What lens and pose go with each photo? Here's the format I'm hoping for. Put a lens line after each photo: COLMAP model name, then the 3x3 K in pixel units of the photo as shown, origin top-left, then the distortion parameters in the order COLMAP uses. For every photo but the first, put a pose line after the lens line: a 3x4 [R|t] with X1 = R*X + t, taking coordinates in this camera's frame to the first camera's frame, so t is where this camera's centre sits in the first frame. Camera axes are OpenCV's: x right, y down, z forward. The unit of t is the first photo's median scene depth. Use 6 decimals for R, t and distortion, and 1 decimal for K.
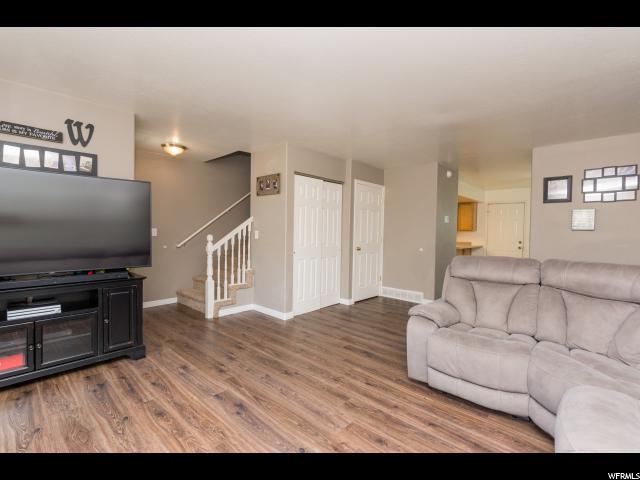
lens RADIAL K [[289.9, 0, 320.0], [0, 289.9, 240.0], [0, 0, 1]] dist [-0.013538, -0.000167]
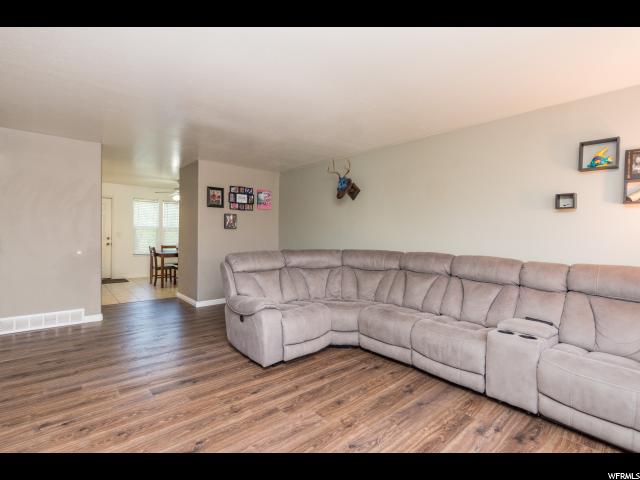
lens RADIAL K [[289.0, 0, 320.0], [0, 289.0, 240.0], [0, 0, 1]] dist [0.000886, -0.000004]
pose [[0.141228, -0.036560, 0.989302, -0.731127], [0.015243, 0.999280, 0.034753, -0.039525], [-0.989860, 0.010172, 0.141683, 0.638237]]
